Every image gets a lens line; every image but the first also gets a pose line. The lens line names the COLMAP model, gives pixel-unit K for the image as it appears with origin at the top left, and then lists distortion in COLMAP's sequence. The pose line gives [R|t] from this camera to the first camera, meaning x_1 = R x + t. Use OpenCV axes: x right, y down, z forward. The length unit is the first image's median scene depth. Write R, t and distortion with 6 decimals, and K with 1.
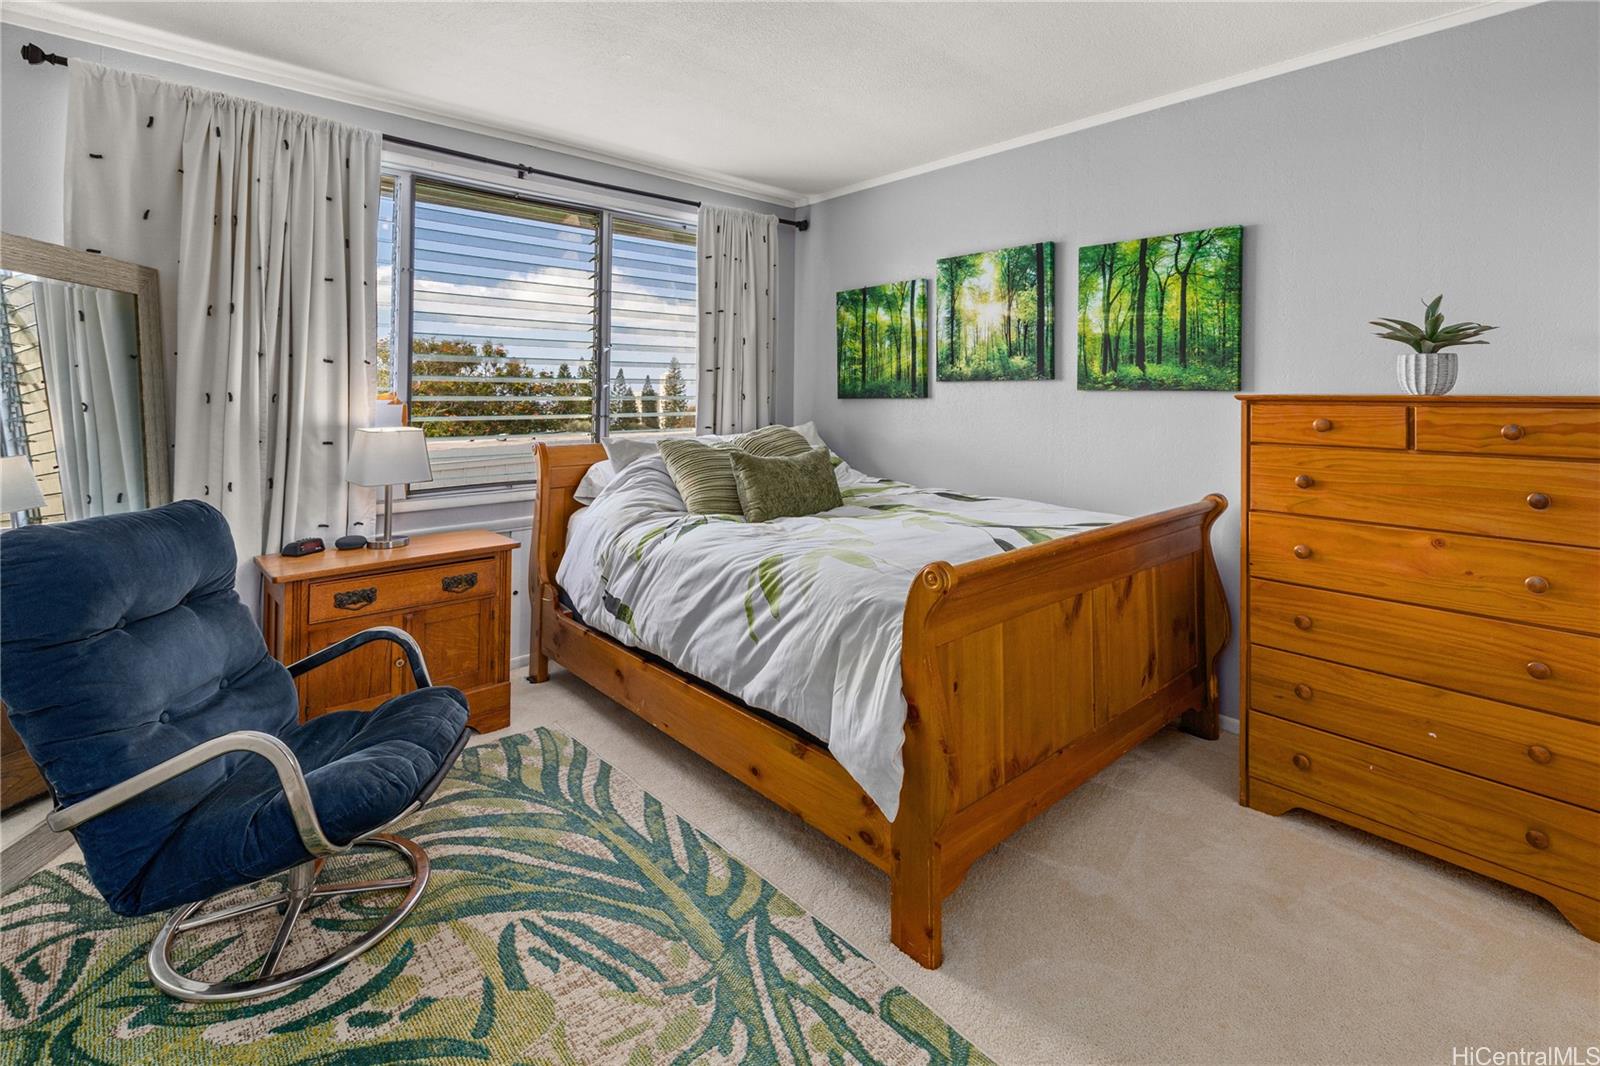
lens RADIAL K [[710.1, 0, 801.6], [0, 710.1, 377.1], [0, 0, 1]] dist [-0.000921, -0.000106]
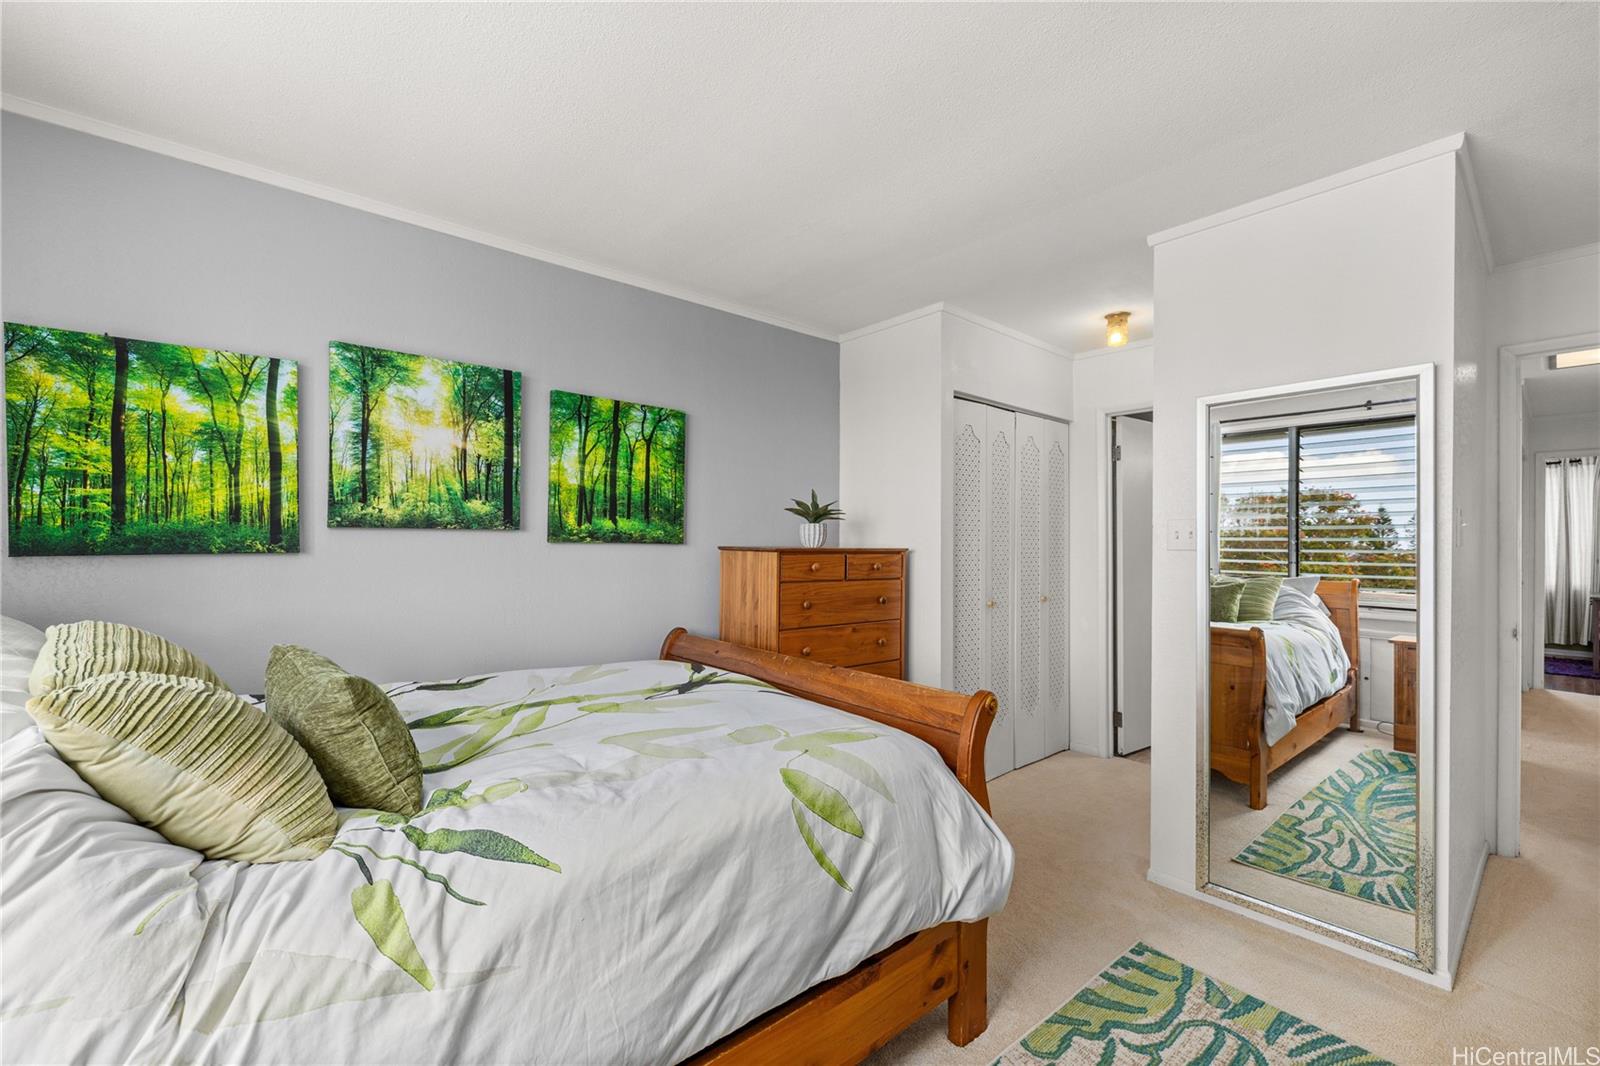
lens RADIAL K [[679.9, 0, 800.0], [0, 679.9, 533.0], [0, 0, 1]] dist [-0.000546, -0.000073]
pose [[0.033328, 0.014518, 0.999339, -0.468061], [-0.027751, 0.999522, -0.013596, 0.008700], [-0.999059, -0.027279, 0.033715, 0.612528]]
